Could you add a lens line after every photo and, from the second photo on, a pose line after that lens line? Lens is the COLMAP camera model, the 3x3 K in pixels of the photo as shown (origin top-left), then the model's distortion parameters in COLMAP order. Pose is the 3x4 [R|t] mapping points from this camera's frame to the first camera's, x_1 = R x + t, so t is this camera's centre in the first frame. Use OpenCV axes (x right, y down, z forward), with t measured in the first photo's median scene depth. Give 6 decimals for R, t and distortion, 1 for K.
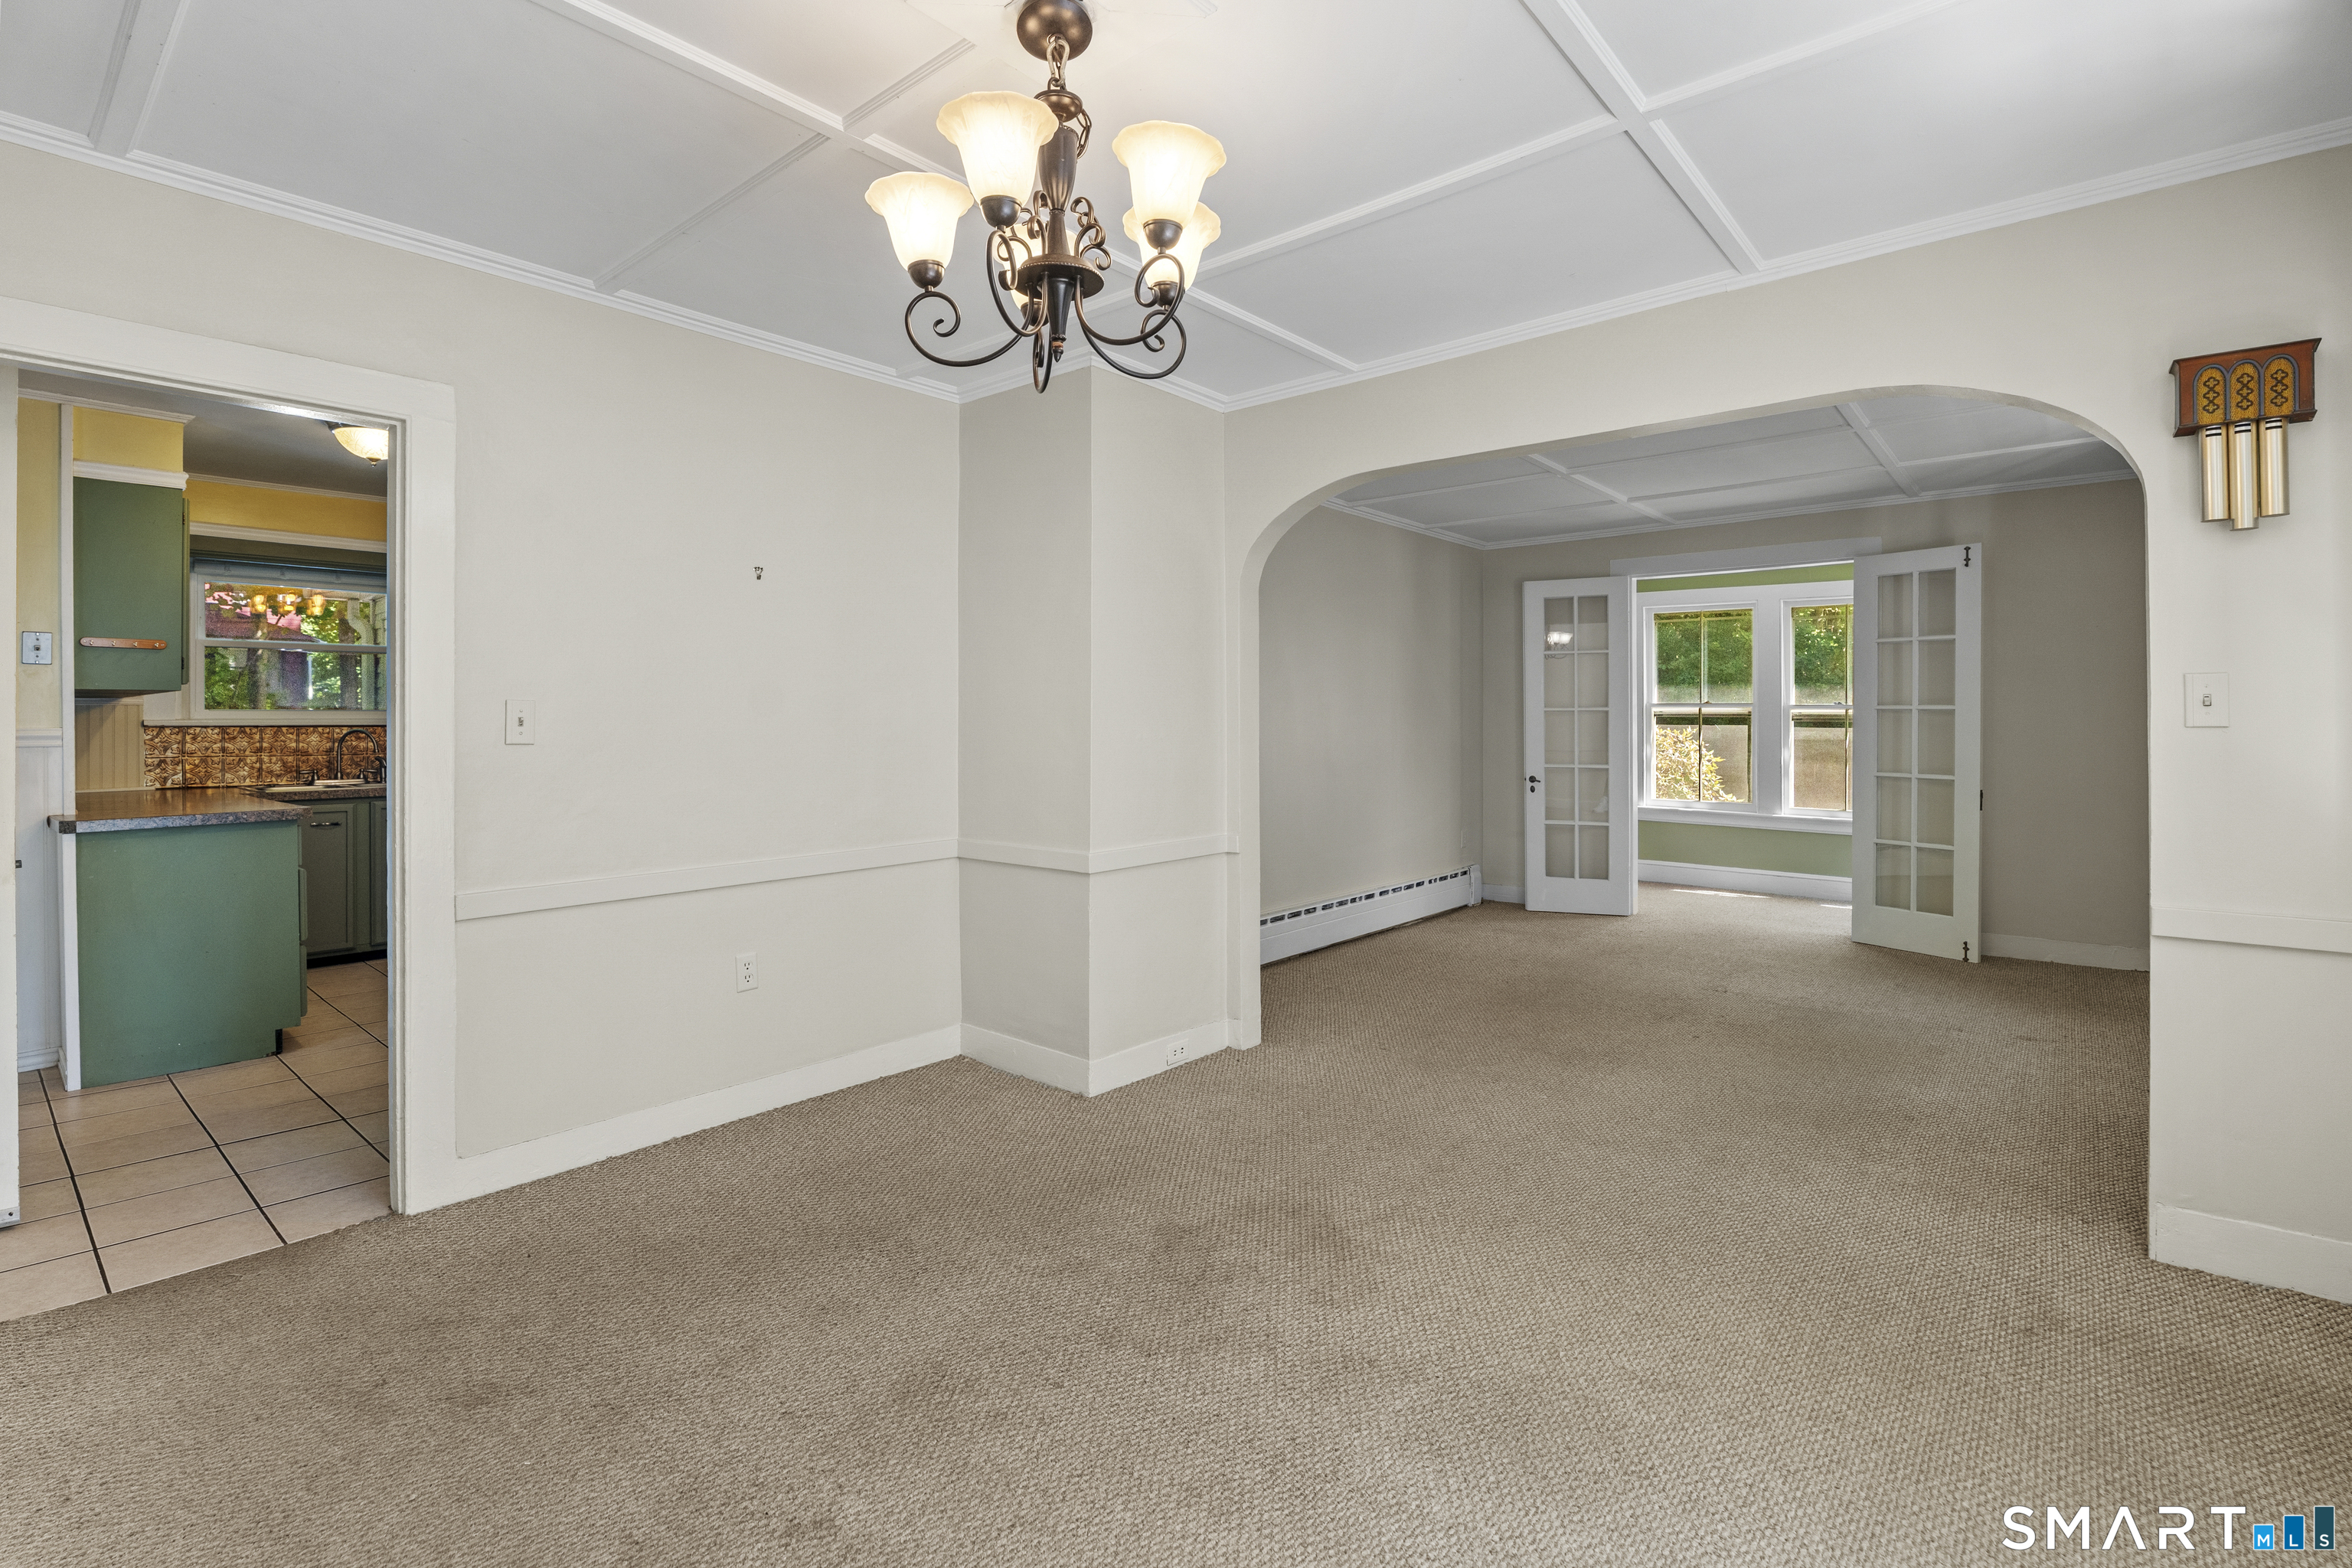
lens RADIAL K [[1082.9, 0, 1177.0], [0, 1082.9, 723.7], [0, 0, 1]] dist [-0.026989, 0.000711]
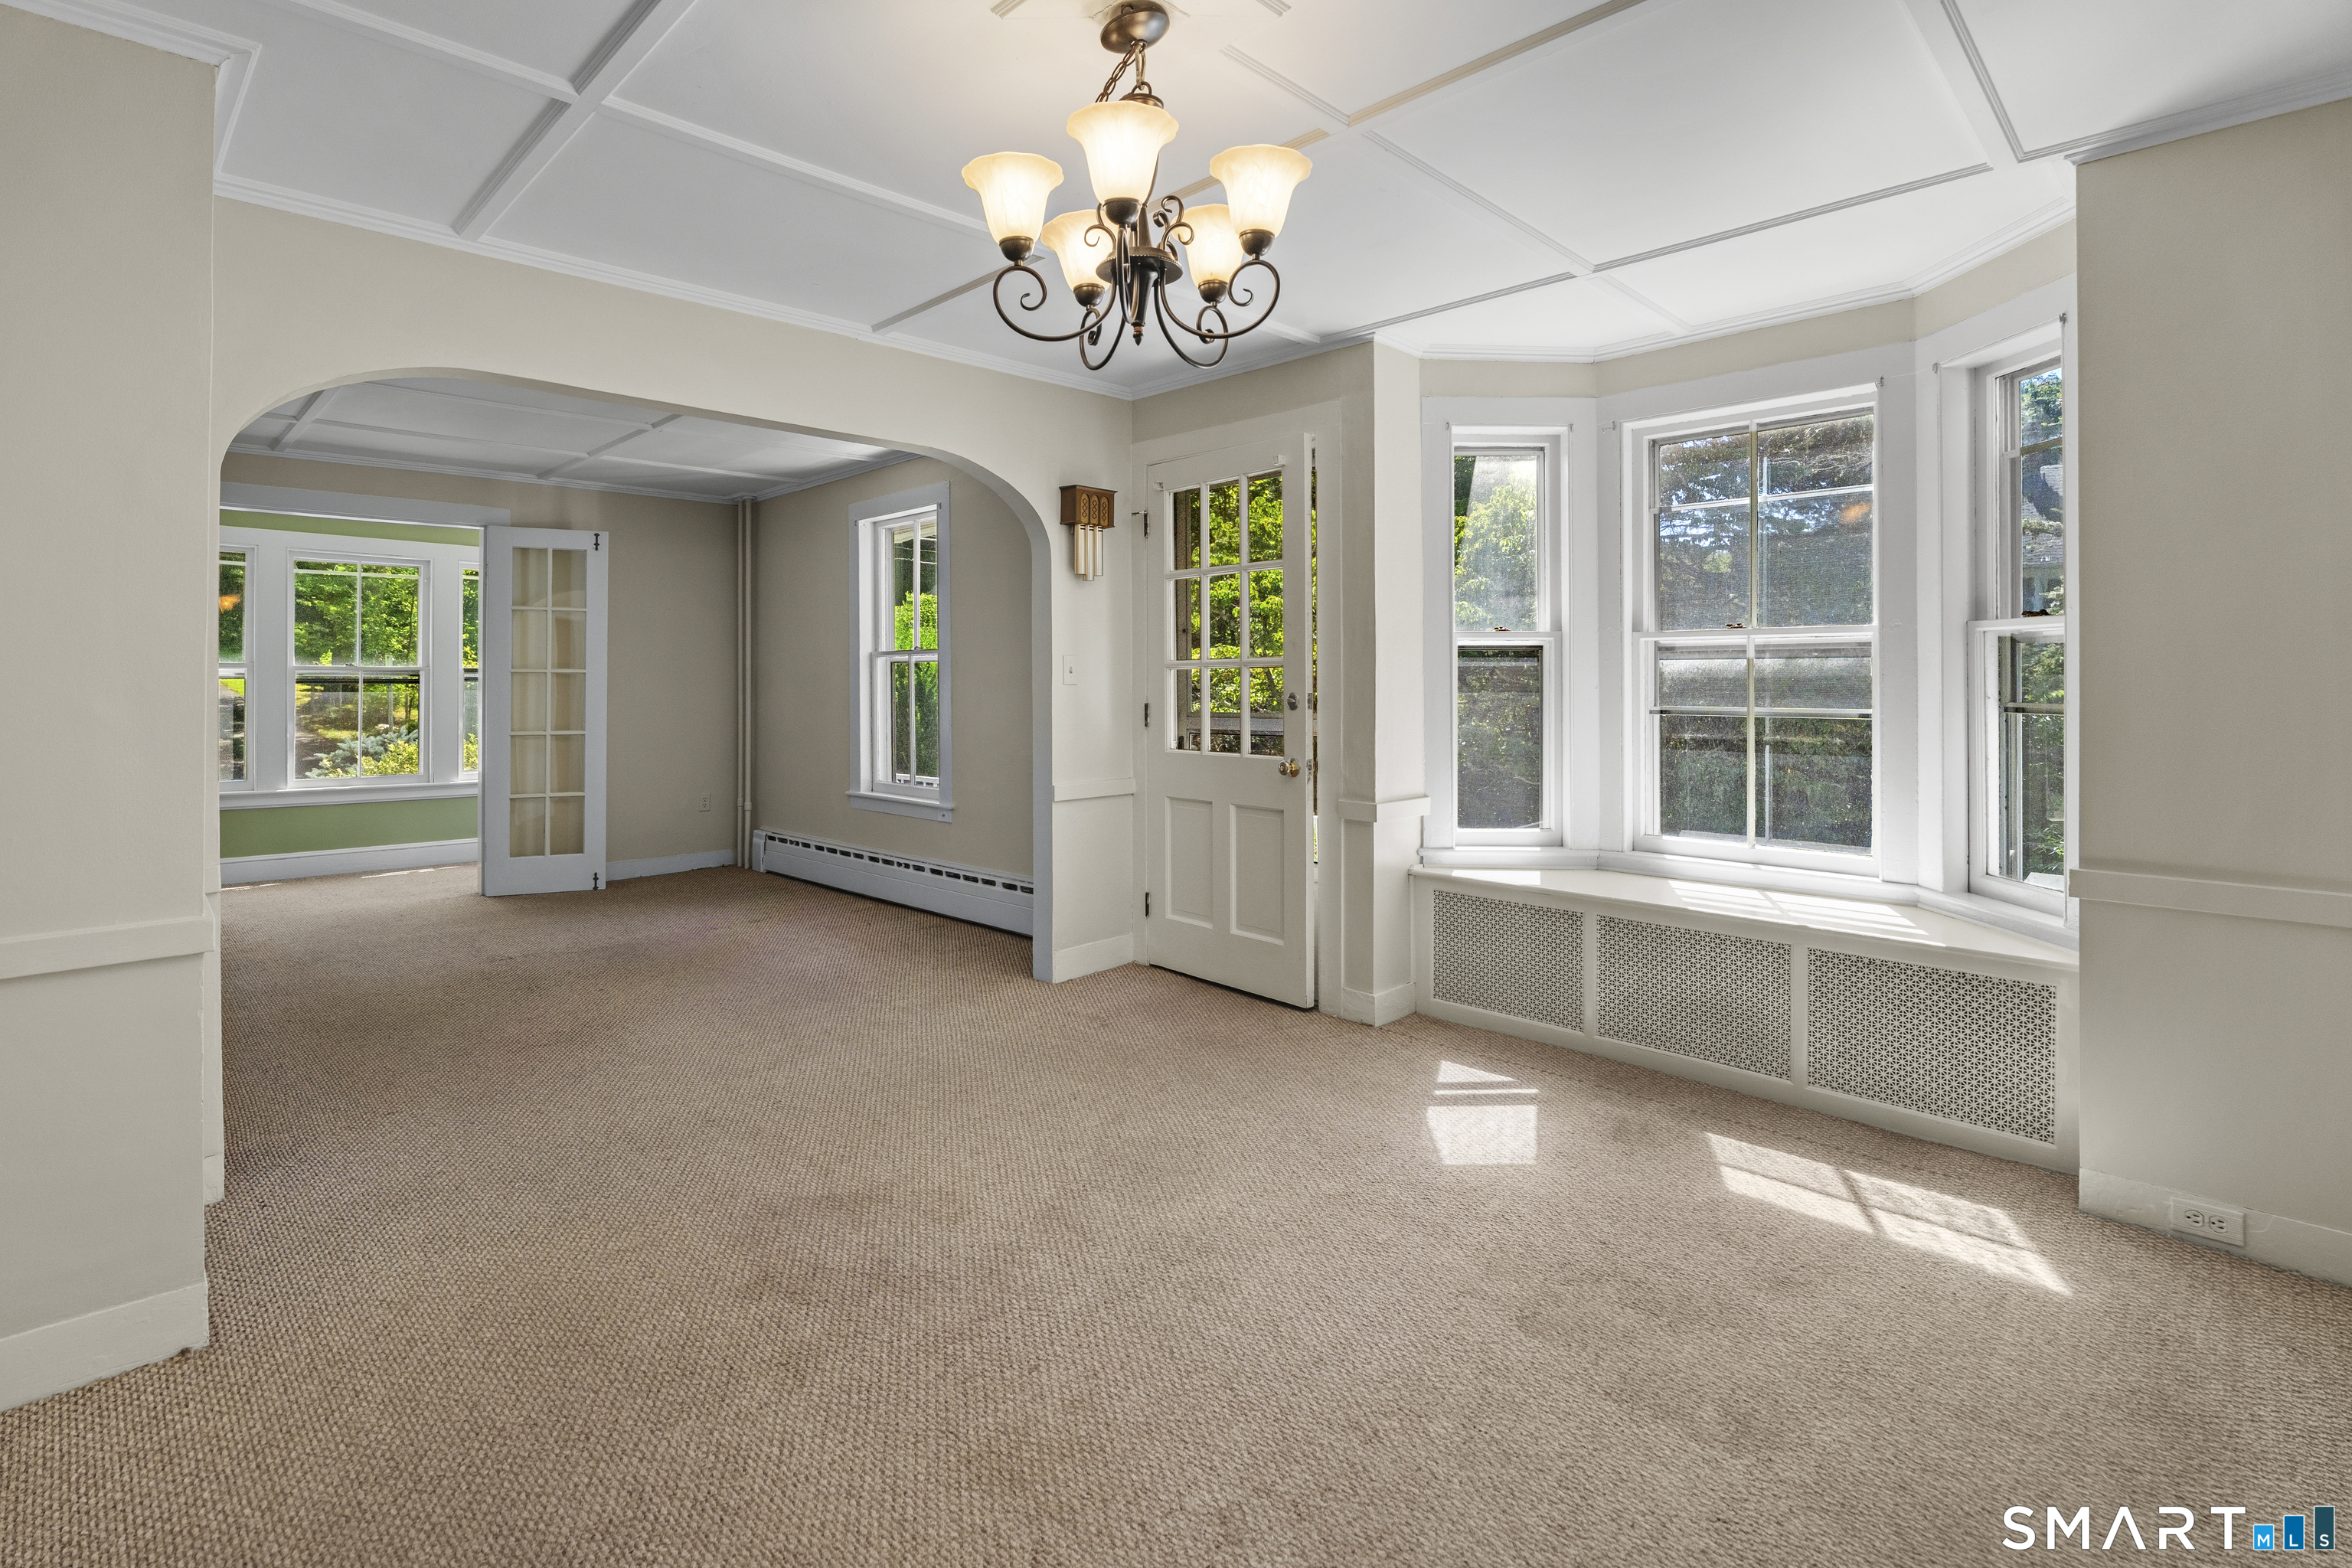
lens RADIAL K [[1082.9, 0, 1172.2], [0, 1082.9, 679.9], [0, 0, 1]] dist [-0.026989, 0.000711]
pose [[0.075472, -0.000593, 0.997148, -0.770703], [0.007106, 0.999975, 0.000056, -0.003221], [-0.997123, 0.007081, 0.075474, 0.576157]]
